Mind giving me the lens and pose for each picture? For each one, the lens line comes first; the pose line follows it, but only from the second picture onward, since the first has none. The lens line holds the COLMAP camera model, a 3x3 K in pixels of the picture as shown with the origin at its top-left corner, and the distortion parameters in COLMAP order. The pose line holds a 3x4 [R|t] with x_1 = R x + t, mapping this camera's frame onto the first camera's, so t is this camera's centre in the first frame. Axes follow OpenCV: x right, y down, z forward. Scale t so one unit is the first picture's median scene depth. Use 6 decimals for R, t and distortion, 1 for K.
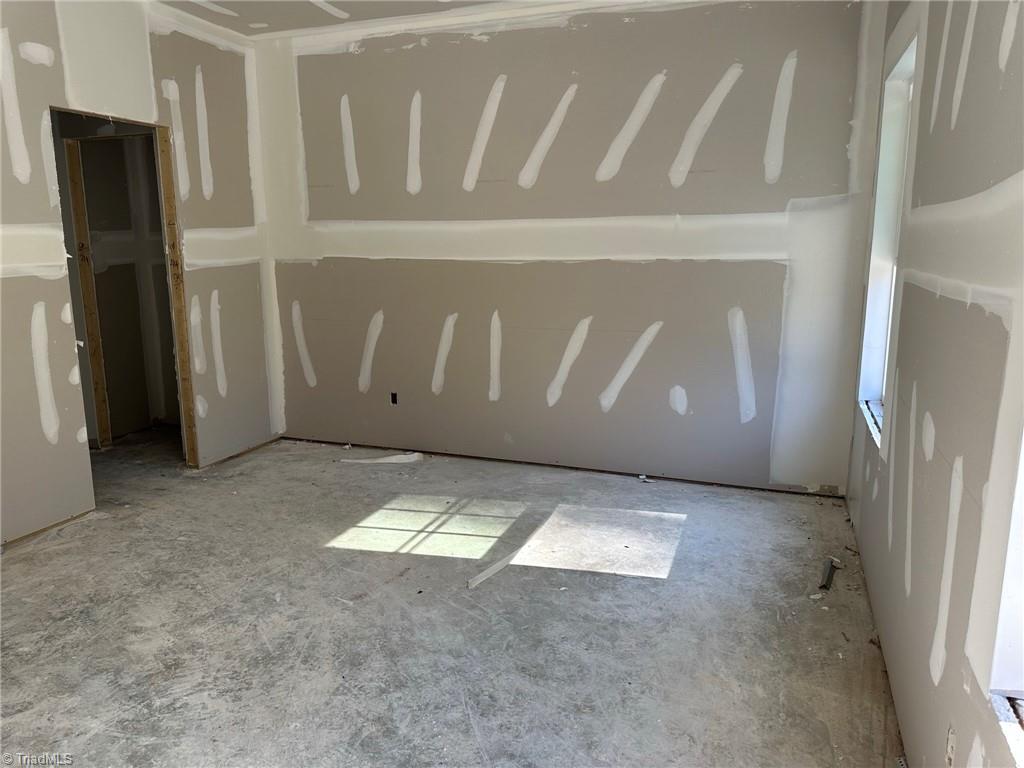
lens RADIAL K [[720.1, 0, 510.1], [0, 720.1, 378.6], [0, 0, 1]] dist [0.090588, -0.130472]
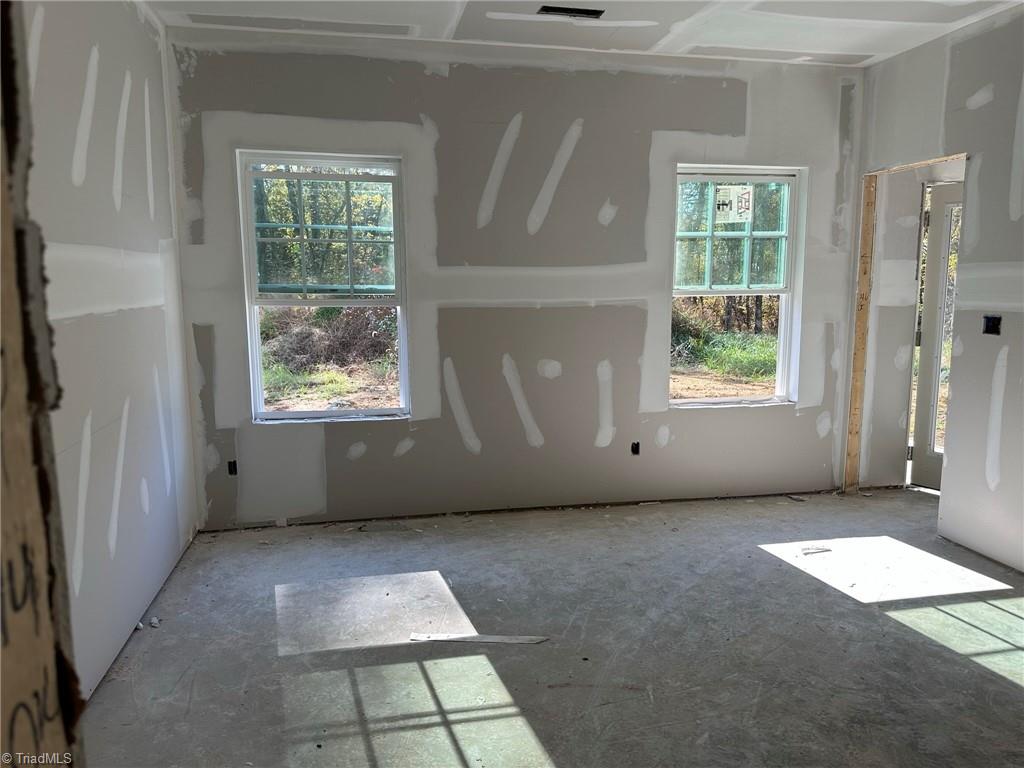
lens RADIAL K [[720.1, 0, 510.1], [0, 720.1, 378.6], [0, 0, 1]] dist [0.090588, -0.130472]
pose [[-0.529003, -0.114087, 0.840916, -0.735871], [0.165987, 0.957871, 0.234373, -0.254071], [-0.832228, 0.263565, -0.487780, 1.302774]]
